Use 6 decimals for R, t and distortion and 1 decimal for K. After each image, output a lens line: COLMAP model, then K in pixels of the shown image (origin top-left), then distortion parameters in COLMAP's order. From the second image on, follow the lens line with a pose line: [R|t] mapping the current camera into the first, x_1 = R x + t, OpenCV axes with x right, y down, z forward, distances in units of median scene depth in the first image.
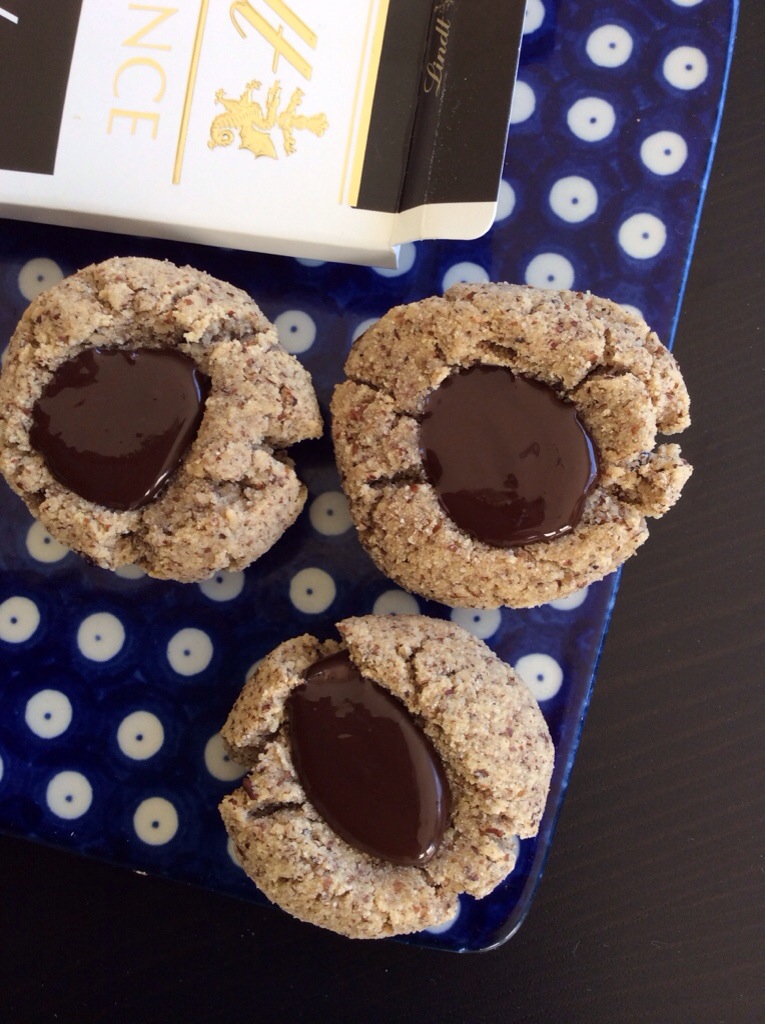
lens RADIAL K [[955.7, 0, 377.2], [0, 955.7, 513.7], [0, 0, 1]] dist [0.146083, -0.337902]
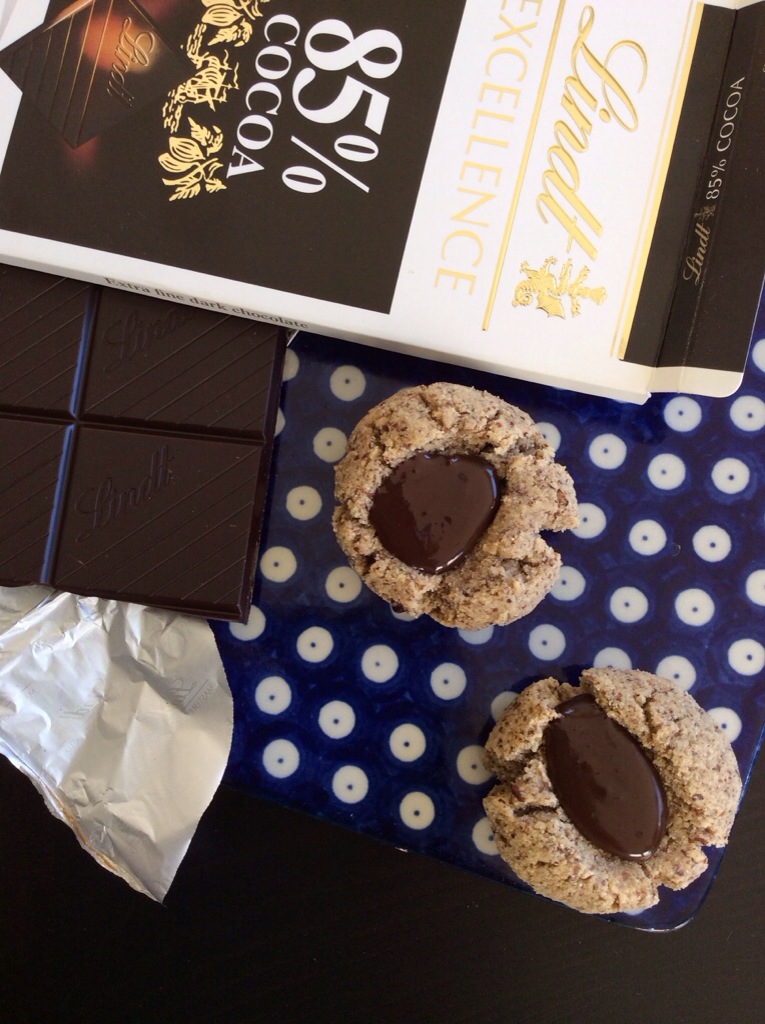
lens RADIAL K [[955.7, 0, 377.2], [0, 955.7, 513.7], [0, 0, 1]] dist [0.146083, -0.337902]
pose [[0.996565, 0.082311, 0.009106, -0.361797], [-0.082247, 0.996586, -0.007146, -0.072009], [-0.009663, 0.006372, 0.999933, -0.325832]]
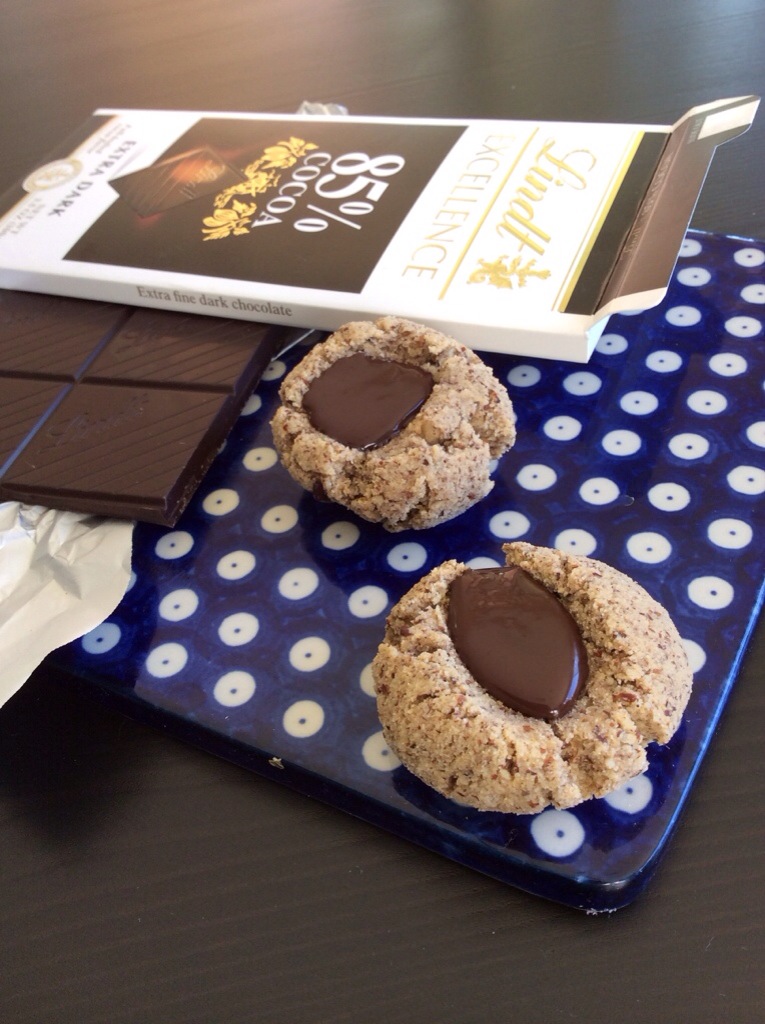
lens RADIAL K [[955.7, 0, 377.2], [0, 955.7, 513.7], [0, 0, 1]] dist [0.146083, -0.337902]
pose [[0.968160, 0.126616, -0.215949, 0.058140], [-0.229725, 0.792124, -0.565479, 0.800641], [0.099460, 0.597083, 0.795989, 0.025301]]
